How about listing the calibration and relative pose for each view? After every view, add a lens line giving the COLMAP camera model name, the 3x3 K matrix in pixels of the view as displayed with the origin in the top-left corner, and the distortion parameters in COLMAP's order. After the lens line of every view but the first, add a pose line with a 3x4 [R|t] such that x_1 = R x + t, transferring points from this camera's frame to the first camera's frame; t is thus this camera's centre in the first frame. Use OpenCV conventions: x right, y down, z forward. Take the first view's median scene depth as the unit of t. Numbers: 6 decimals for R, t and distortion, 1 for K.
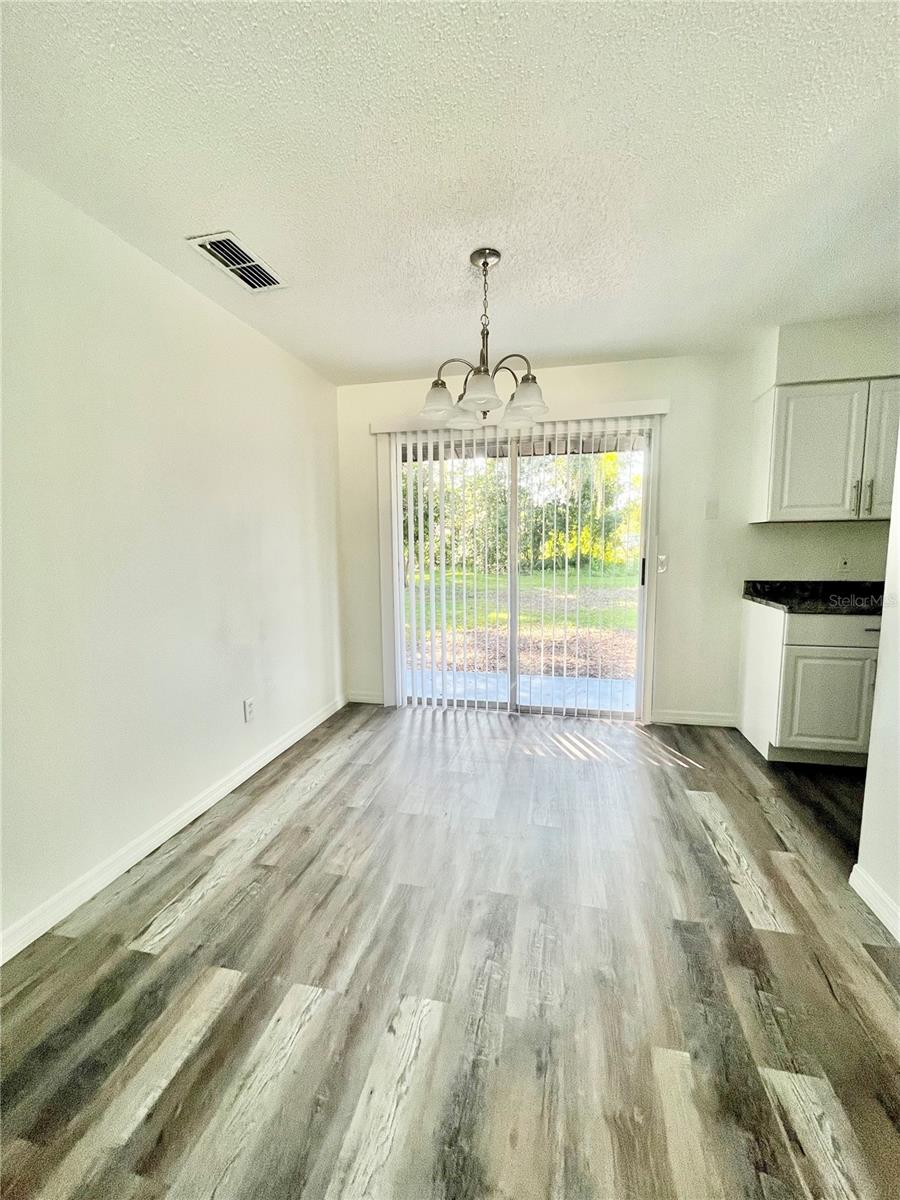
lens RADIAL K [[486.9, 0, 451.9], [0, 486.9, 601.1], [0, 0, 1]] dist [-0.000135, -0.000570]
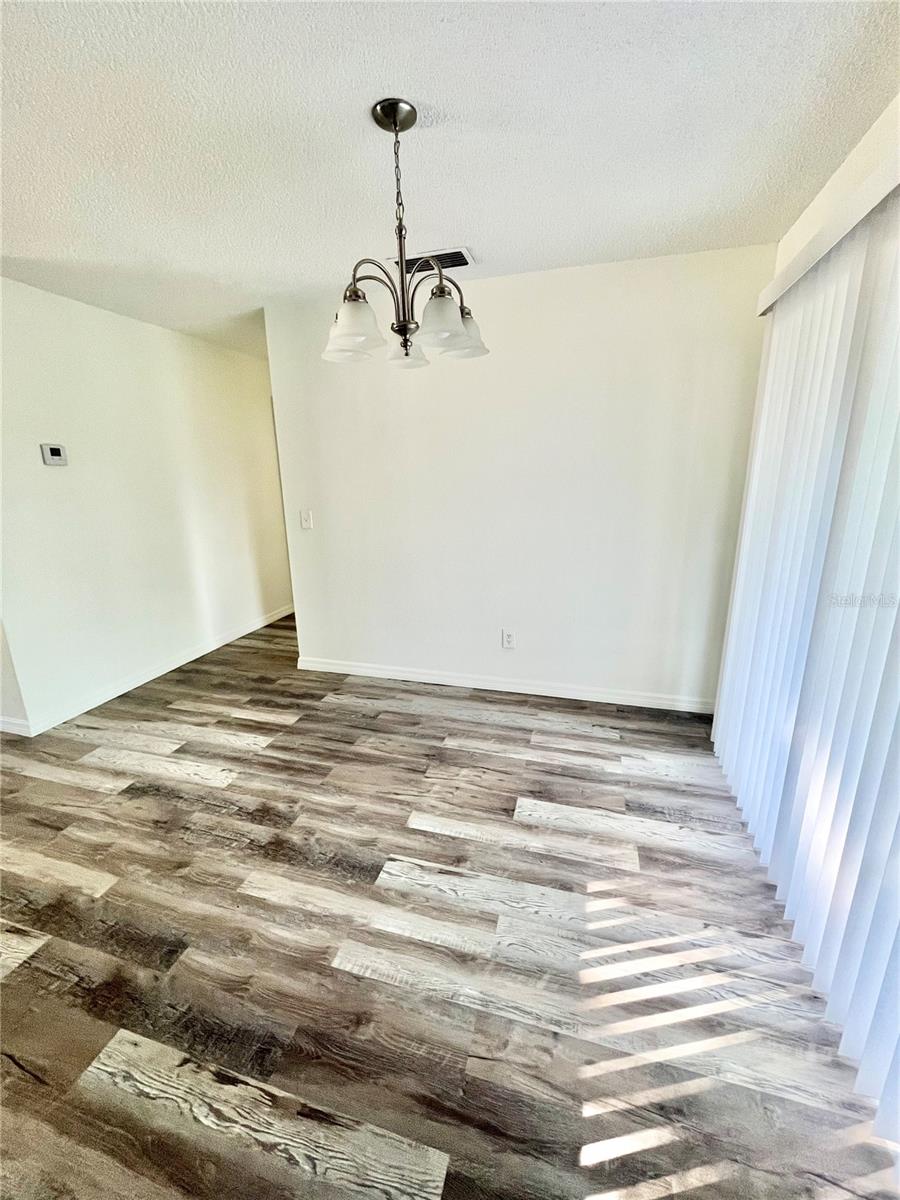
lens RADIAL K [[486.9, 0, 453.9], [0, 486.9, 598.9], [0, 0, 1]] dist [-0.000135, -0.000570]
pose [[-0.062473, 0.267868, -0.961428, 1.063084], [-0.102626, 0.956479, 0.273157, -0.273067], [0.992756, 0.115733, -0.032264, 1.352589]]
